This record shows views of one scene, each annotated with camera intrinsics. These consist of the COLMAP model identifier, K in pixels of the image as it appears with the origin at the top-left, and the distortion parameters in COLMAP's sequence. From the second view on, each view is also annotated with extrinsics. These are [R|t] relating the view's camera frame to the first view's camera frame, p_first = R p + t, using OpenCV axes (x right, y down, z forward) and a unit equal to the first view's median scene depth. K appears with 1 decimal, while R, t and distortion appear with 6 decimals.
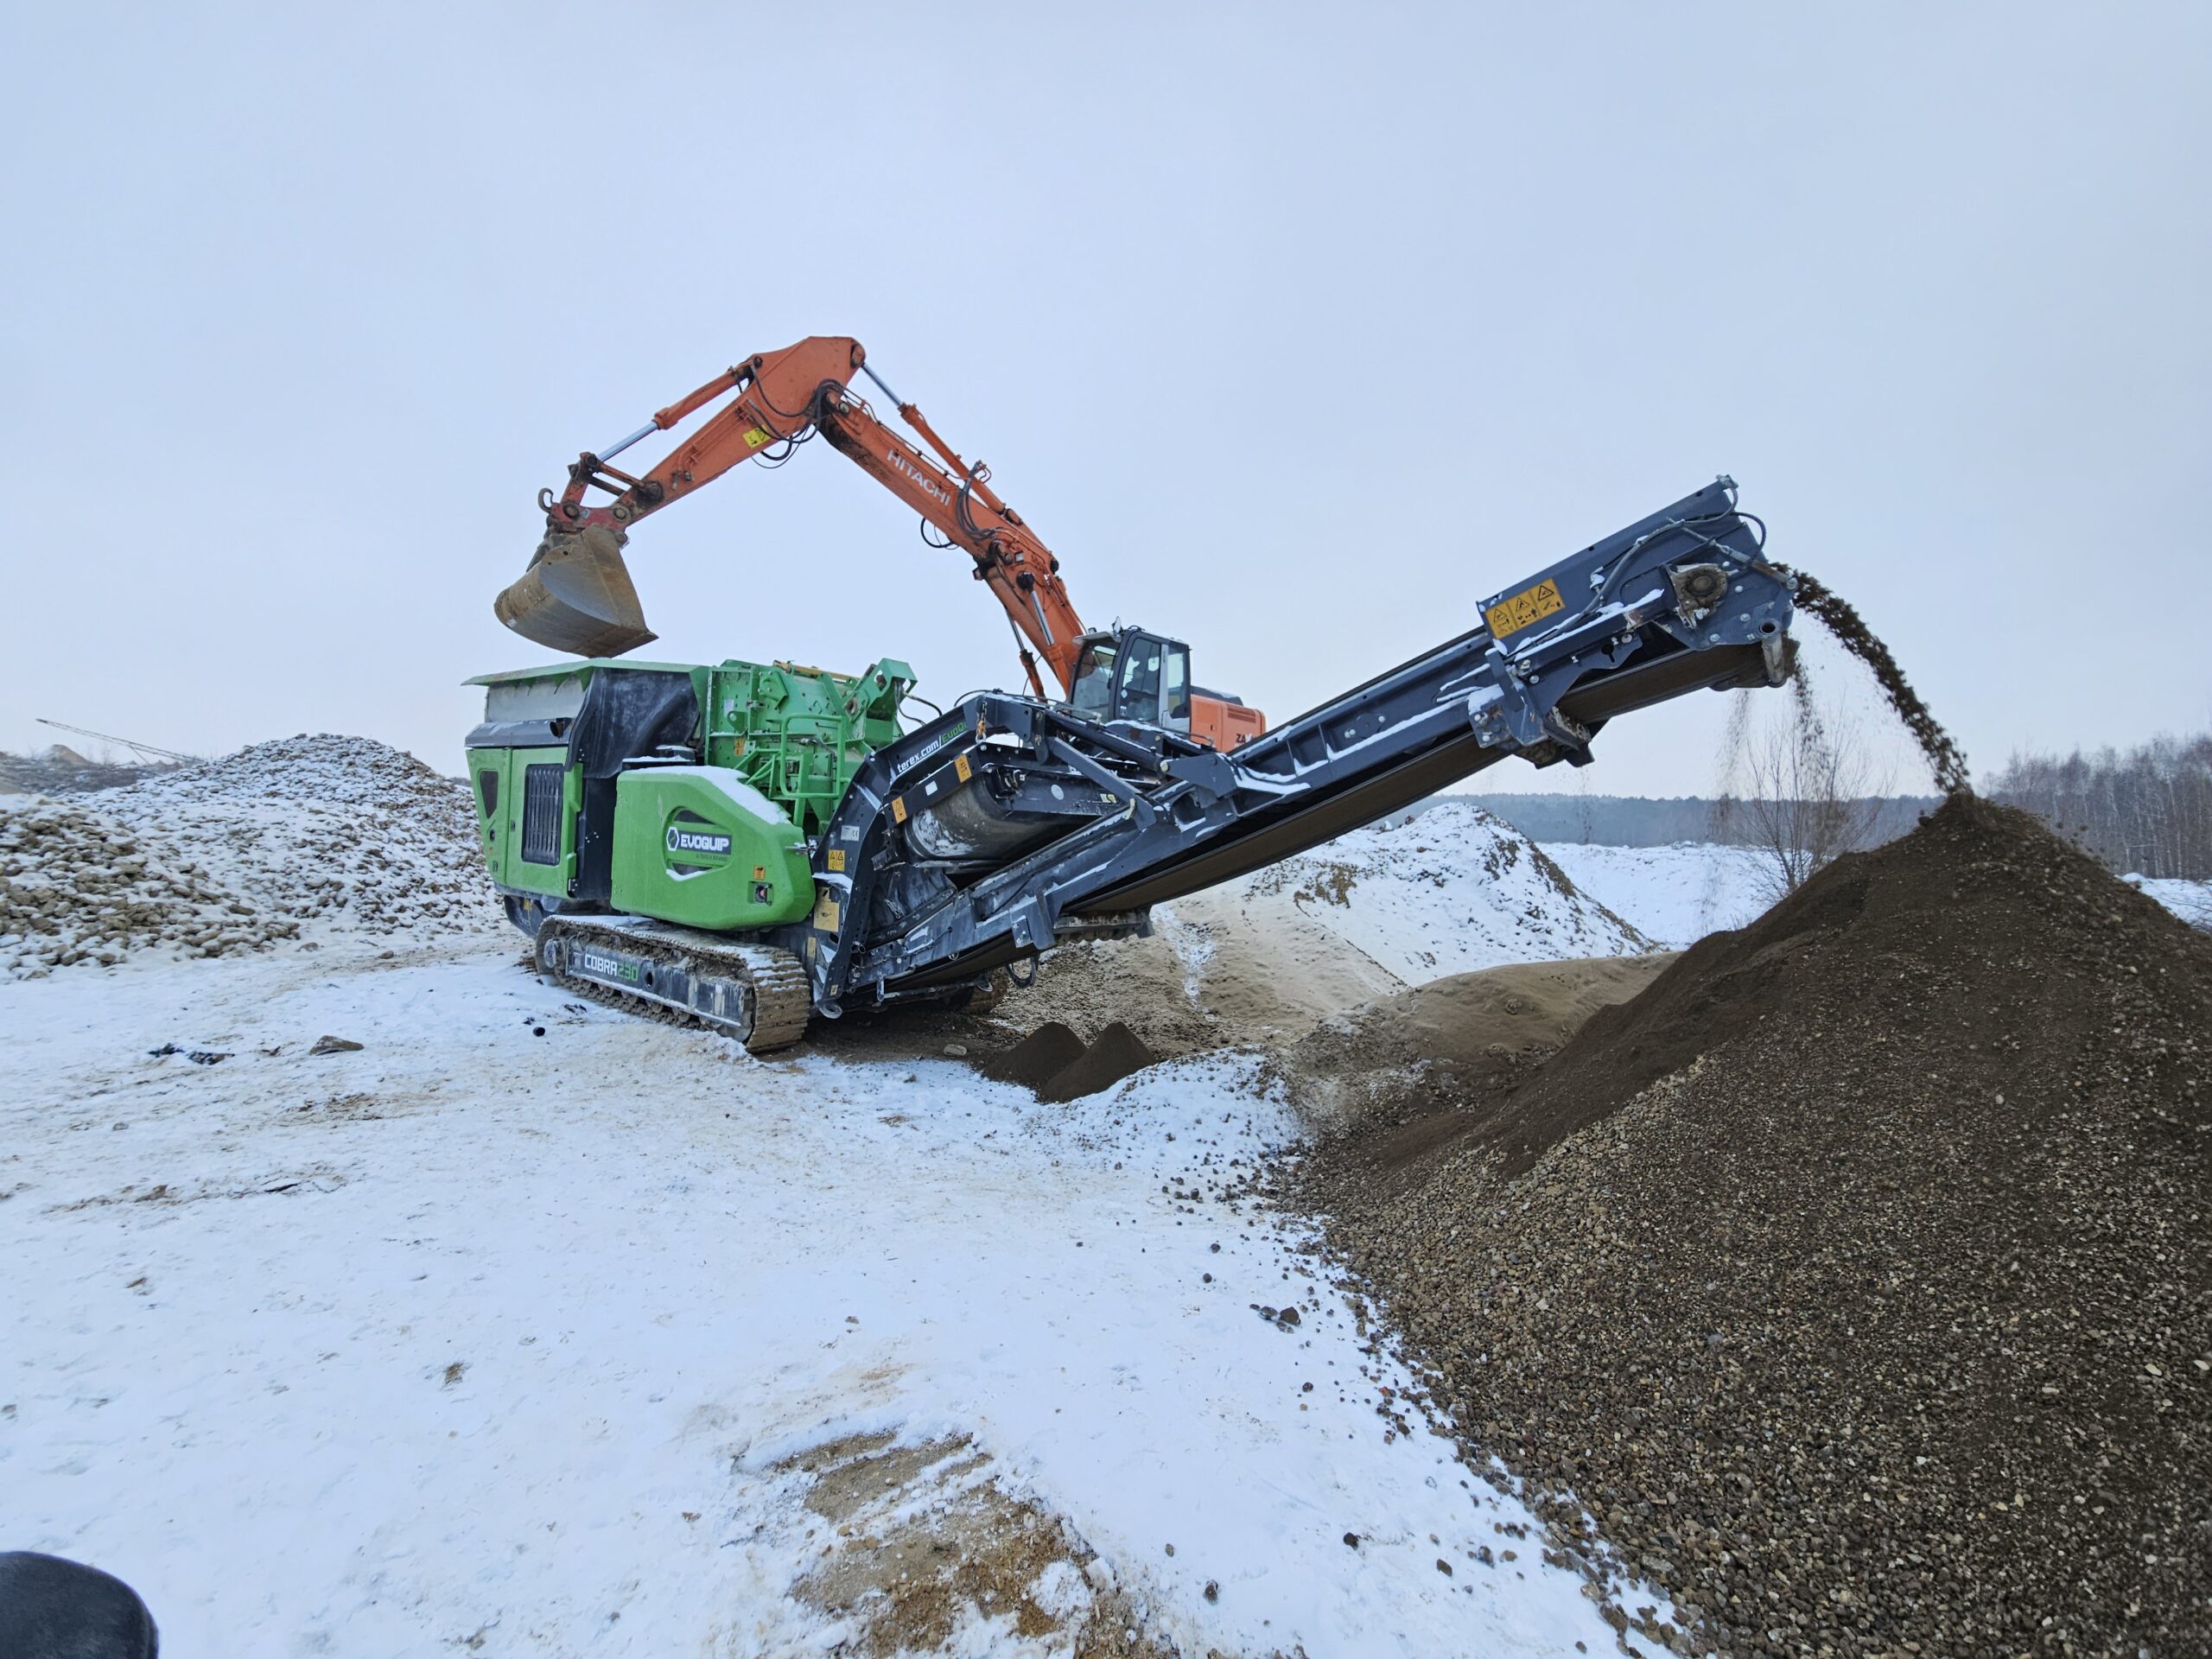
lens RADIAL K [[892.3, 0, 1106.0], [0, 892.3, 829.5], [0, 0, 1]] dist [0.006375, -0.005732]
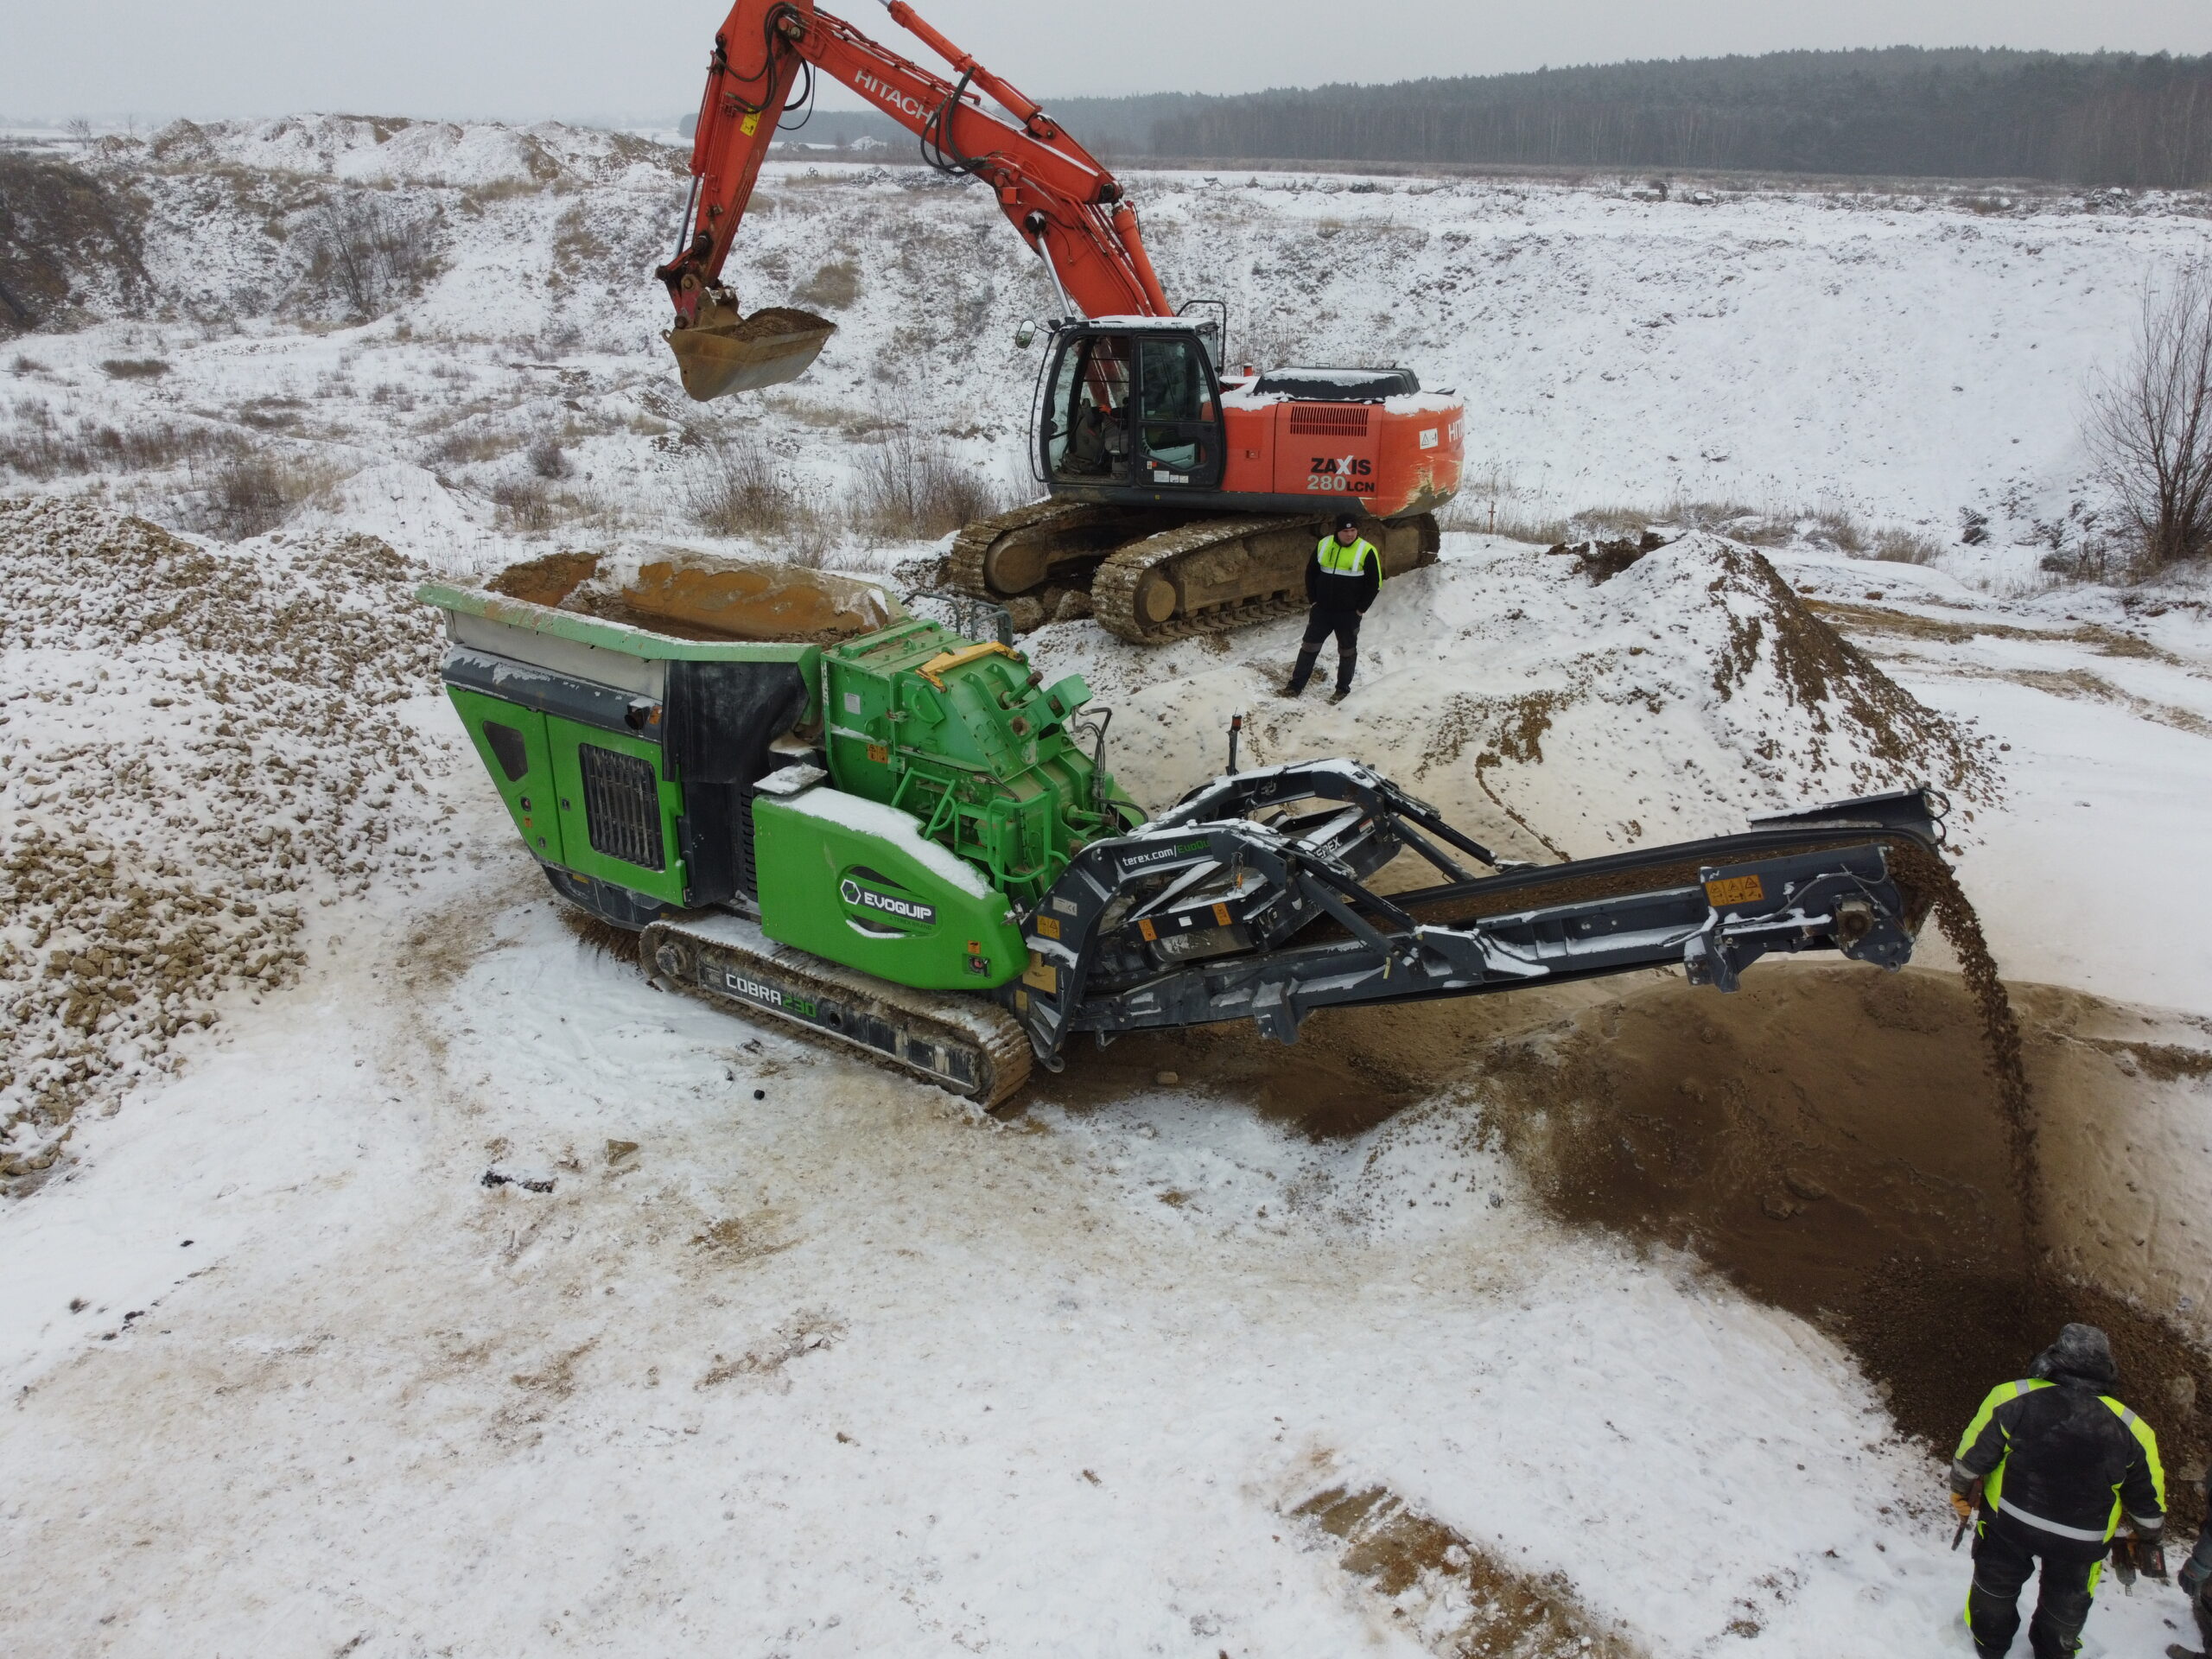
lens RADIAL K [[1727.1, 0, 1106.0], [0, 1727.1, 829.5], [0, 0, 1]] dist [-0.002054, -0.003155]
pose [[0.996998, -0.062901, 0.045141, -0.310948], [0.039364, 0.913894, 0.404039, -0.808866], [-0.066668, -0.401049, 0.913627, -0.676072]]
